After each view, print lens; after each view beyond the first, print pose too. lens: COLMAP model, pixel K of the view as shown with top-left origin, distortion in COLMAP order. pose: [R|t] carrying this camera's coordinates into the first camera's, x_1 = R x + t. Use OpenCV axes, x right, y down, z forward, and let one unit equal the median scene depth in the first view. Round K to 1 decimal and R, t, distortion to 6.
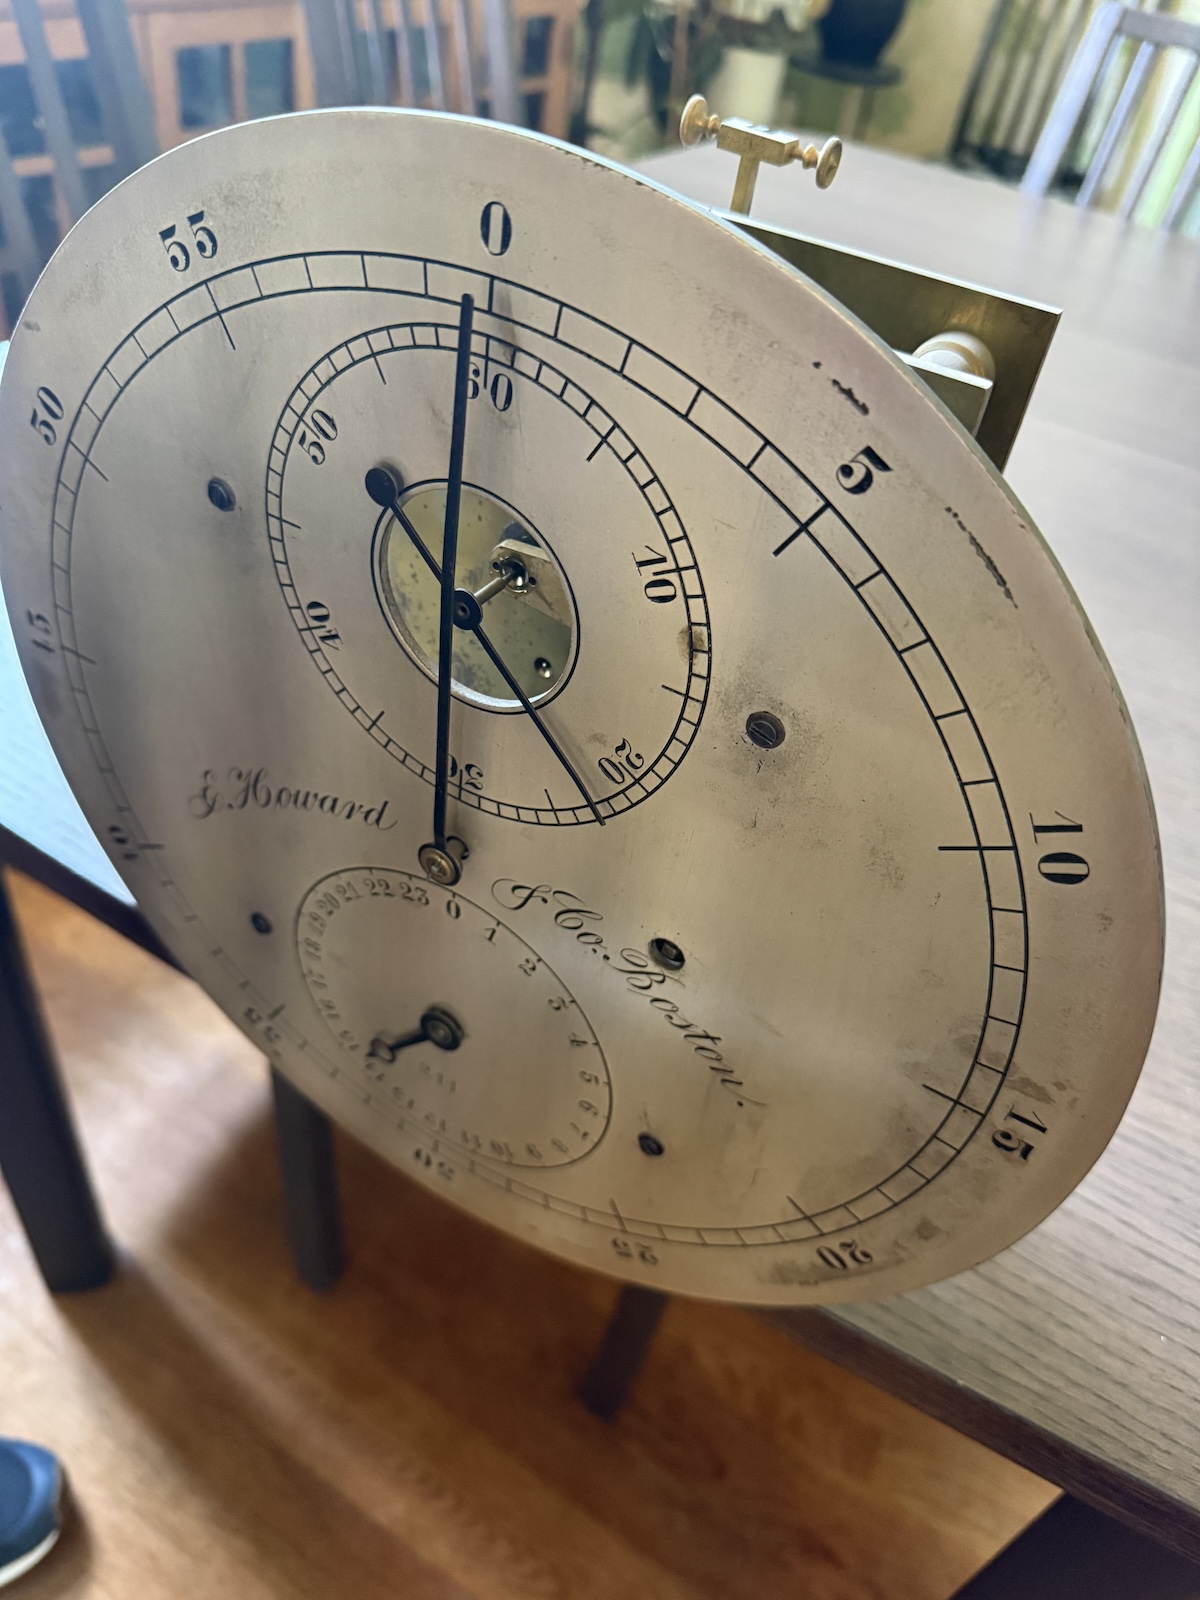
lens RADIAL K [[1104.1, 0, 534.9], [0, 1104.1, 874.3], [0, 0, 1]] dist [0.112806, -0.206081]
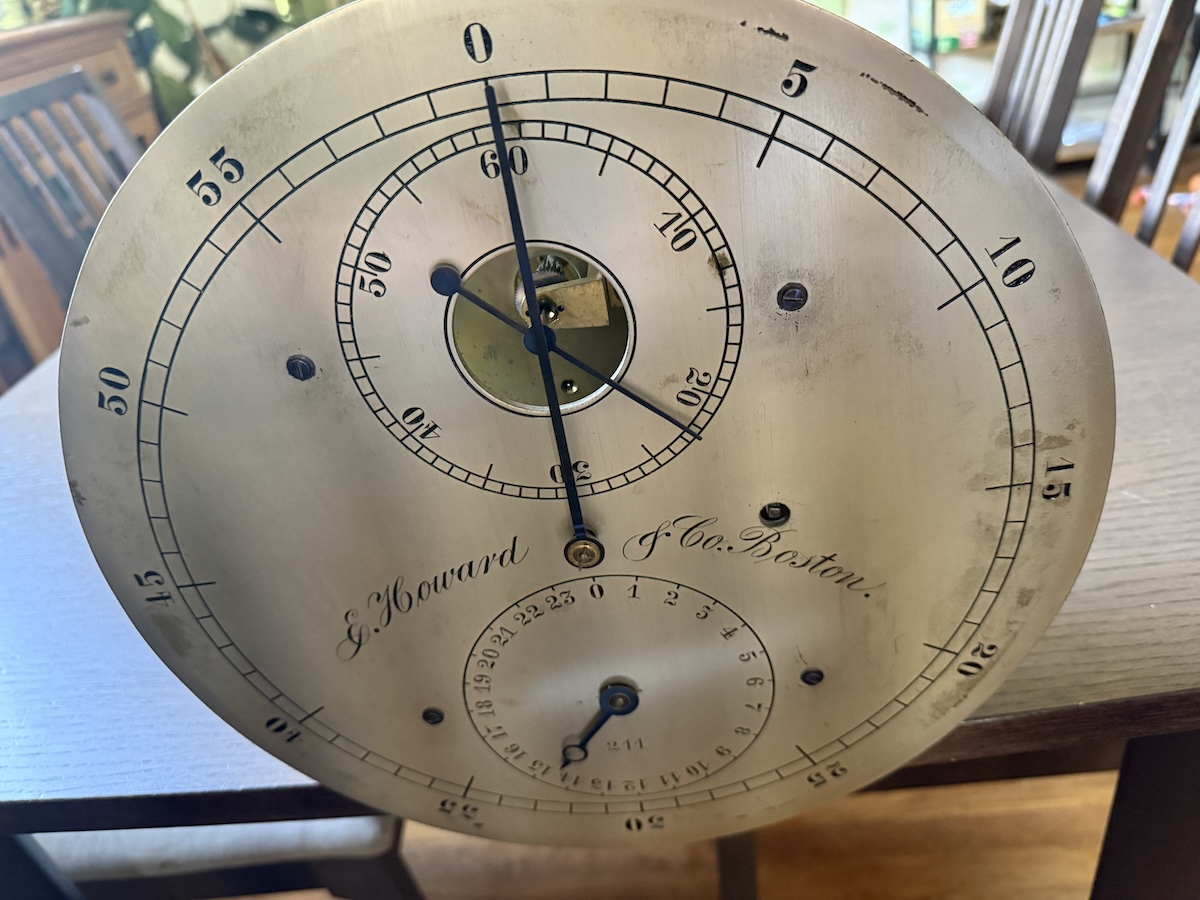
lens RADIAL K [[848.6, 0, 597.5], [0, 848.6, 526.8], [0, 0, 1]] dist [0.095524, -0.182895]
pose [[0.829298, -0.488216, 0.271865, -0.372867], [0.526668, 0.845479, -0.088237, 0.068984], [-0.186777, 0.216358, 0.958282, 0.075810]]
